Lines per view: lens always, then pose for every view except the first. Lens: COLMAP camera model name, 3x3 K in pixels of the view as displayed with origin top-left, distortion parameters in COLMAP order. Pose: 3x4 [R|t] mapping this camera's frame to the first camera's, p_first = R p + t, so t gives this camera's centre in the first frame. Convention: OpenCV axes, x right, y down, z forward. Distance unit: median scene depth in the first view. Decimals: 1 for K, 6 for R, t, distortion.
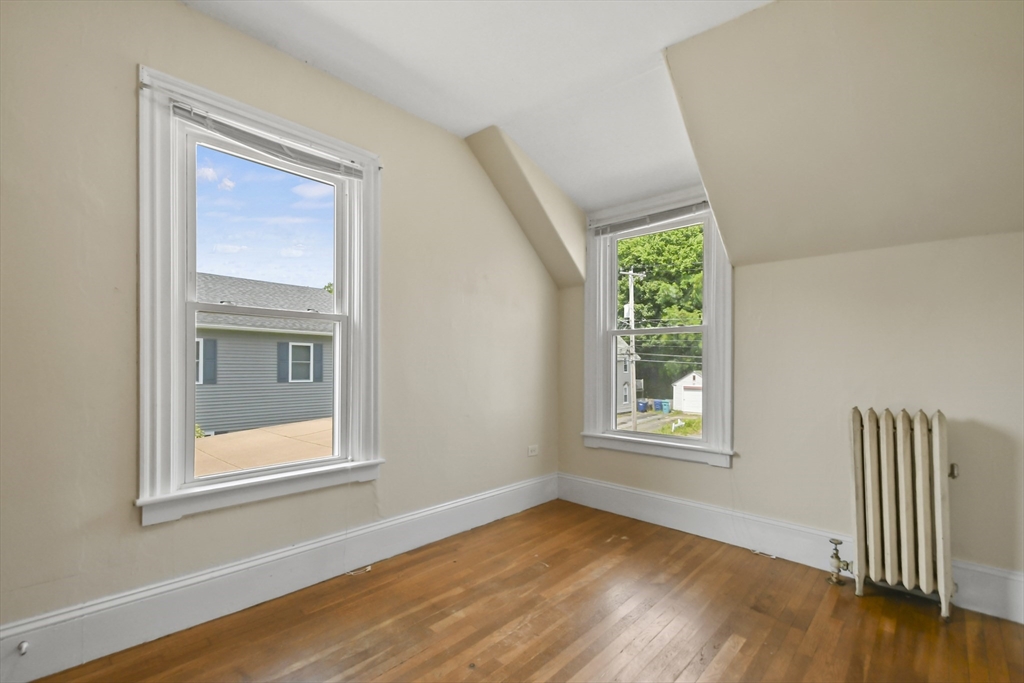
lens RADIAL K [[456.0, 0, 503.7], [0, 456.0, 366.3], [0, 0, 1]] dist [0.002684, 0.000042]
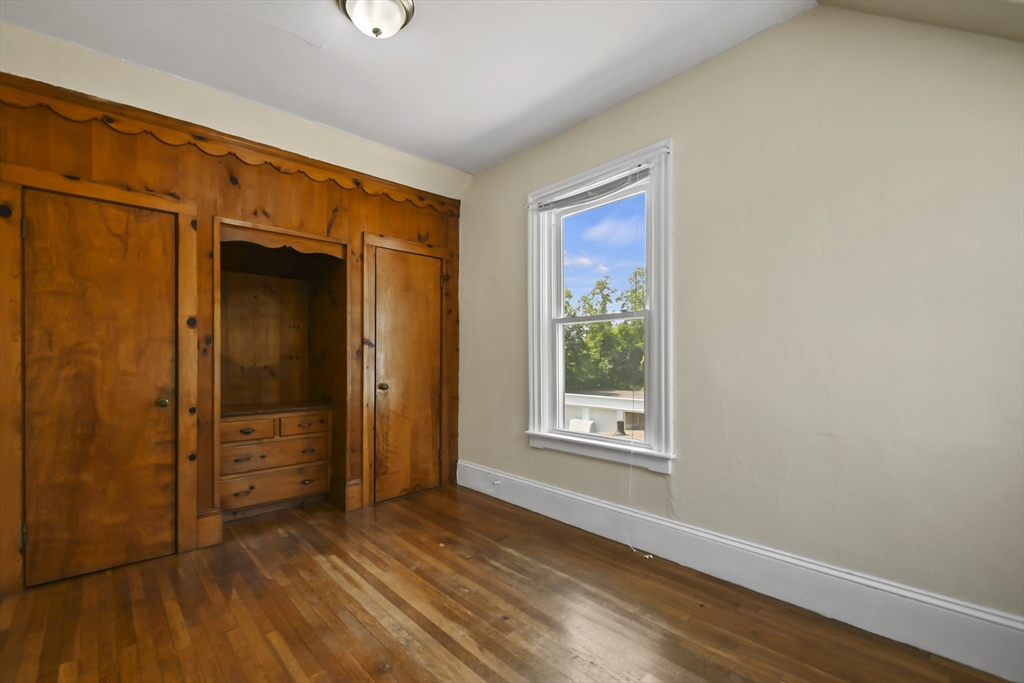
lens RADIAL K [[439.3, 0, 487.7], [0, 439.3, 365.8], [0, 0, 1]] dist [0.000988, -0.000398]
pose [[-0.106336, 0.002730, -0.994326, 0.787318], [-0.007324, 0.999967, 0.003529, 0.019514], [0.994303, 0.007657, -0.106313, 0.822320]]
